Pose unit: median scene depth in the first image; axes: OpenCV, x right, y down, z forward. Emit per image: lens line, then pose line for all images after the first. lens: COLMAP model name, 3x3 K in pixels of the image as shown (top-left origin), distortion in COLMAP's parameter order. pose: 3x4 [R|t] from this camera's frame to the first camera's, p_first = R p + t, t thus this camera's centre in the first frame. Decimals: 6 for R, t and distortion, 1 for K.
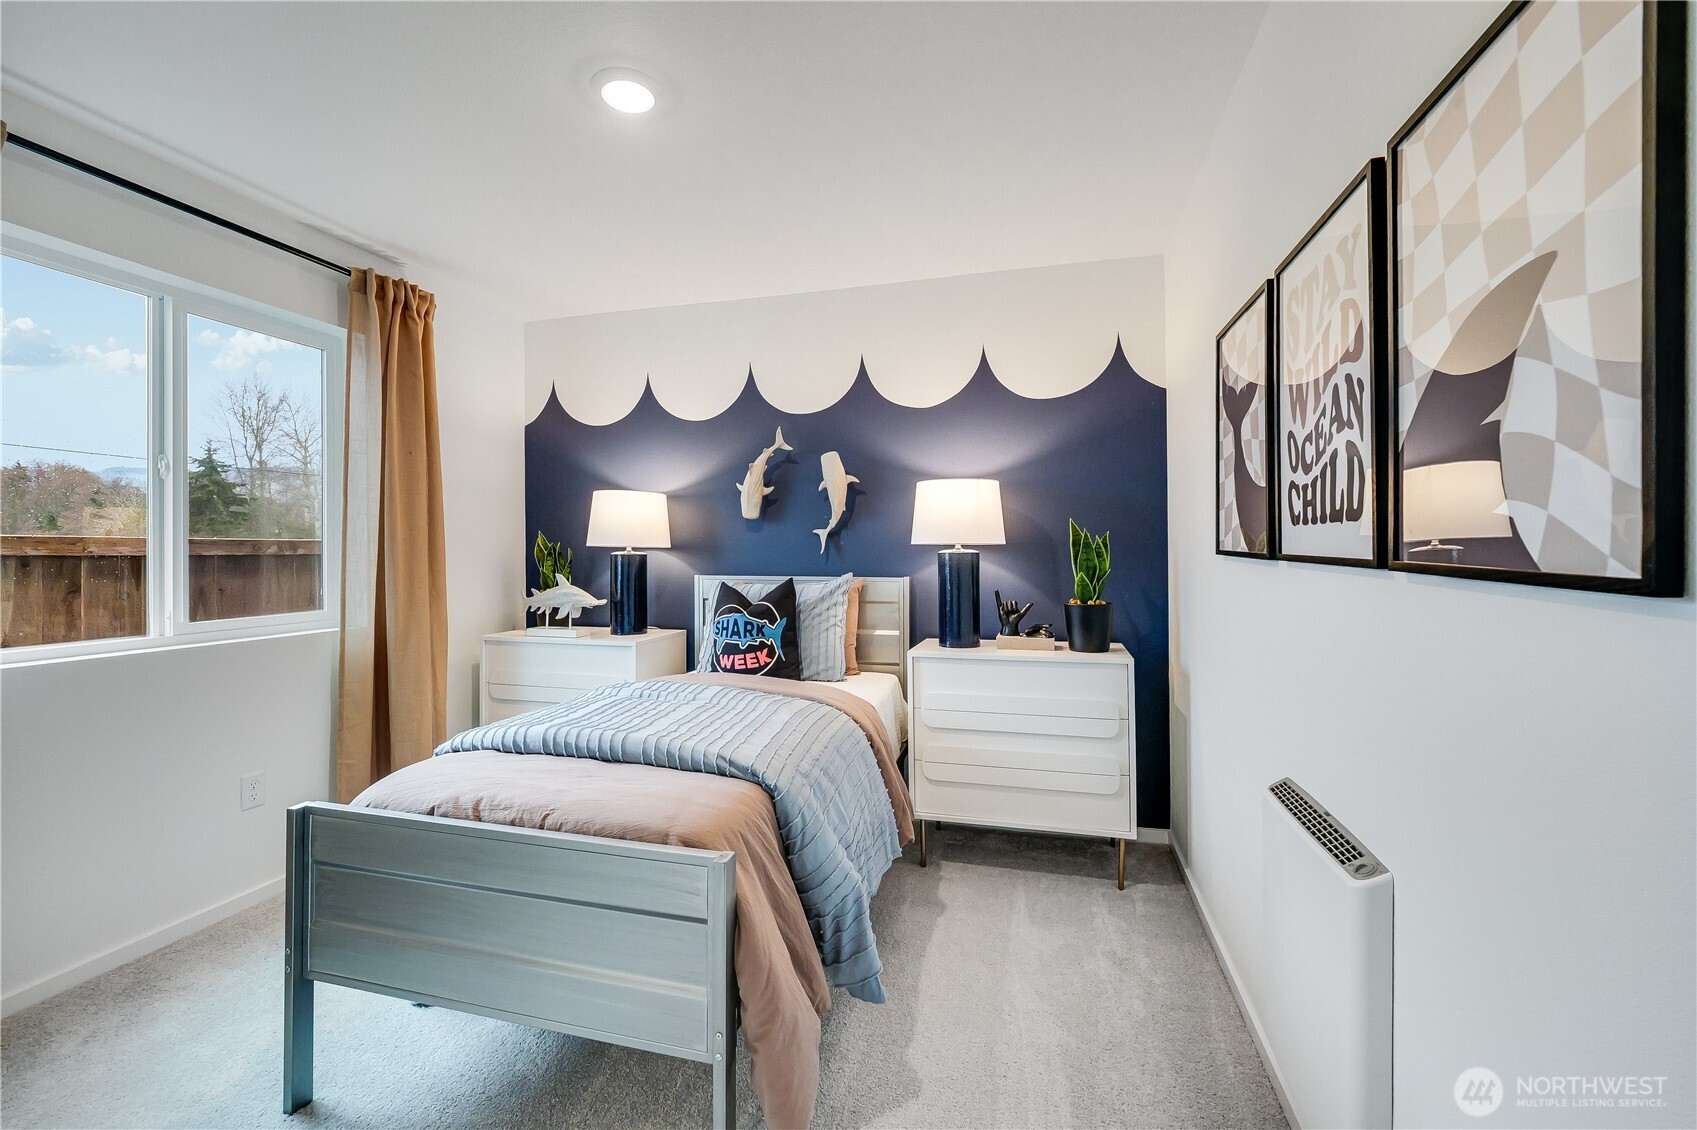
lens RADIAL K [[709.8, 0, 841.8], [0, 709.8, 557.1], [0, 0, 1]] dist [-0.013783, 0.000679]
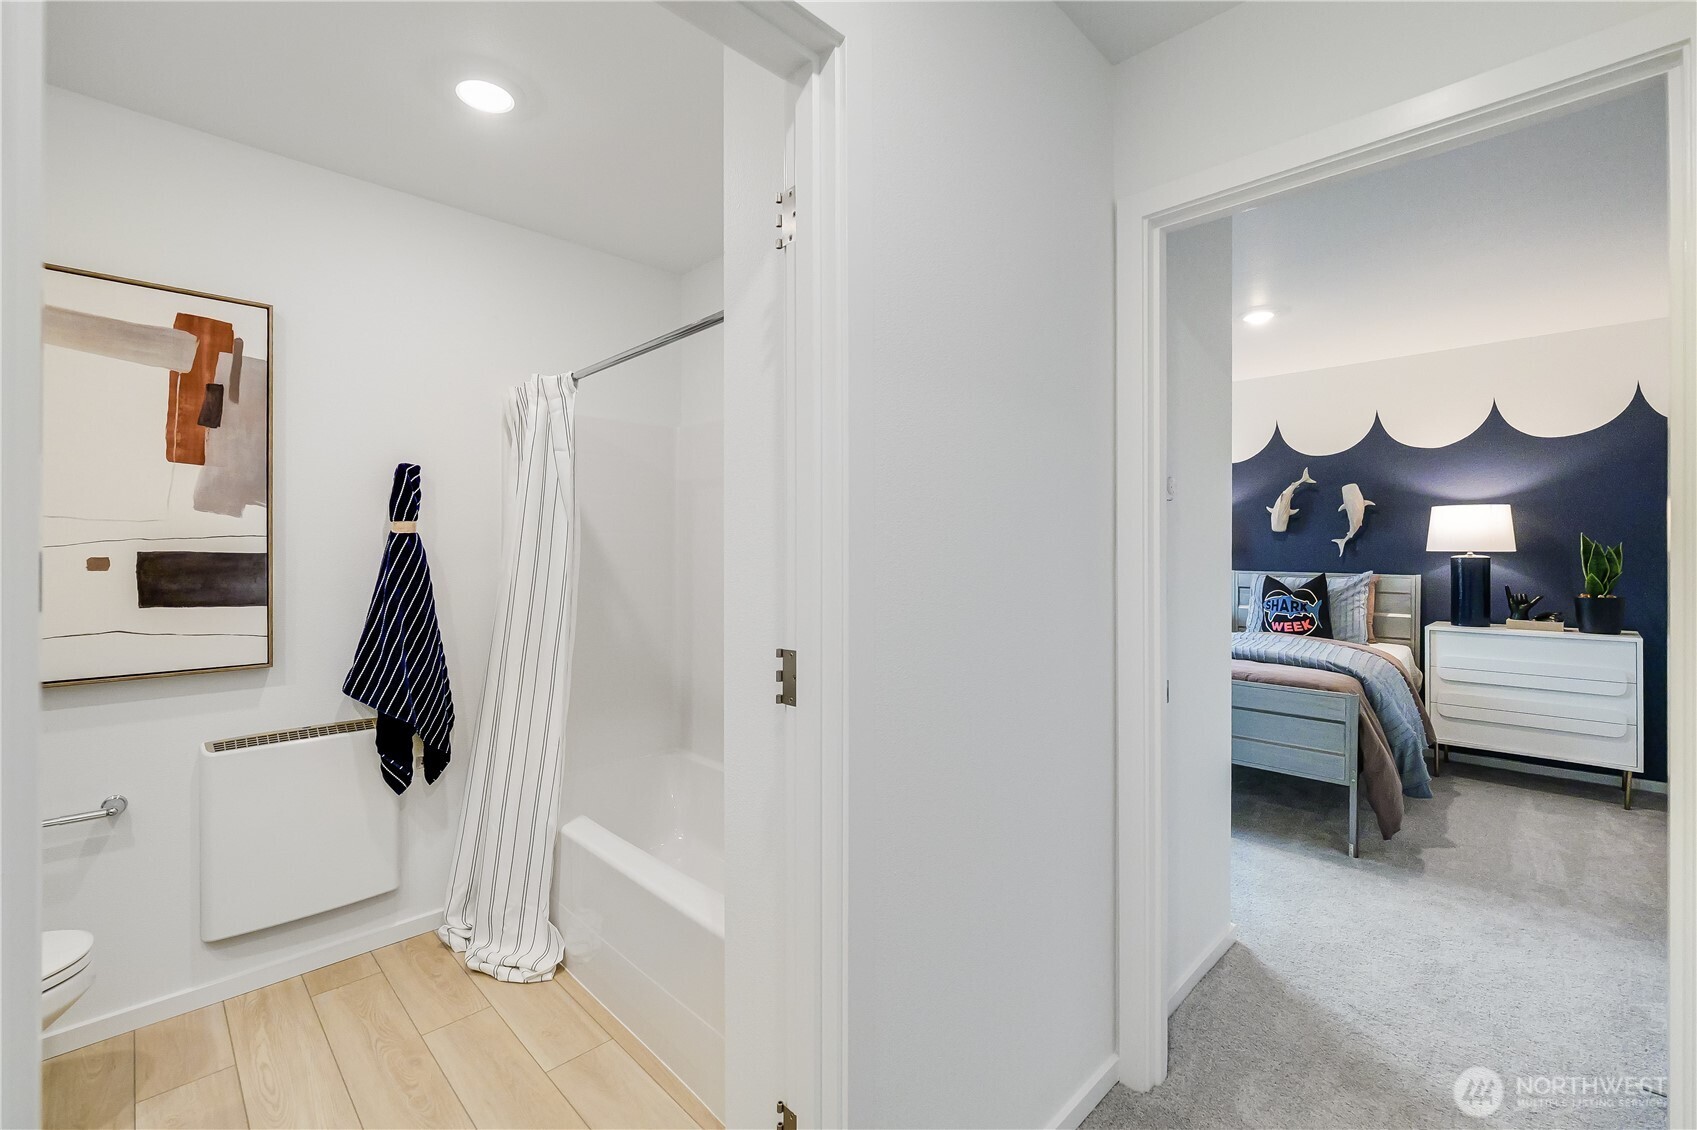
lens RADIAL K [[709.8, 0, 841.8], [0, 709.8, 557.1], [0, 0, 1]] dist [-0.013783, 0.000679]
pose [[0.864333, 0.010350, -0.502814, -0.203632], [-0.008042, 0.999945, 0.006760, -0.006615], [0.502856, -0.001799, 0.864368, -0.783349]]
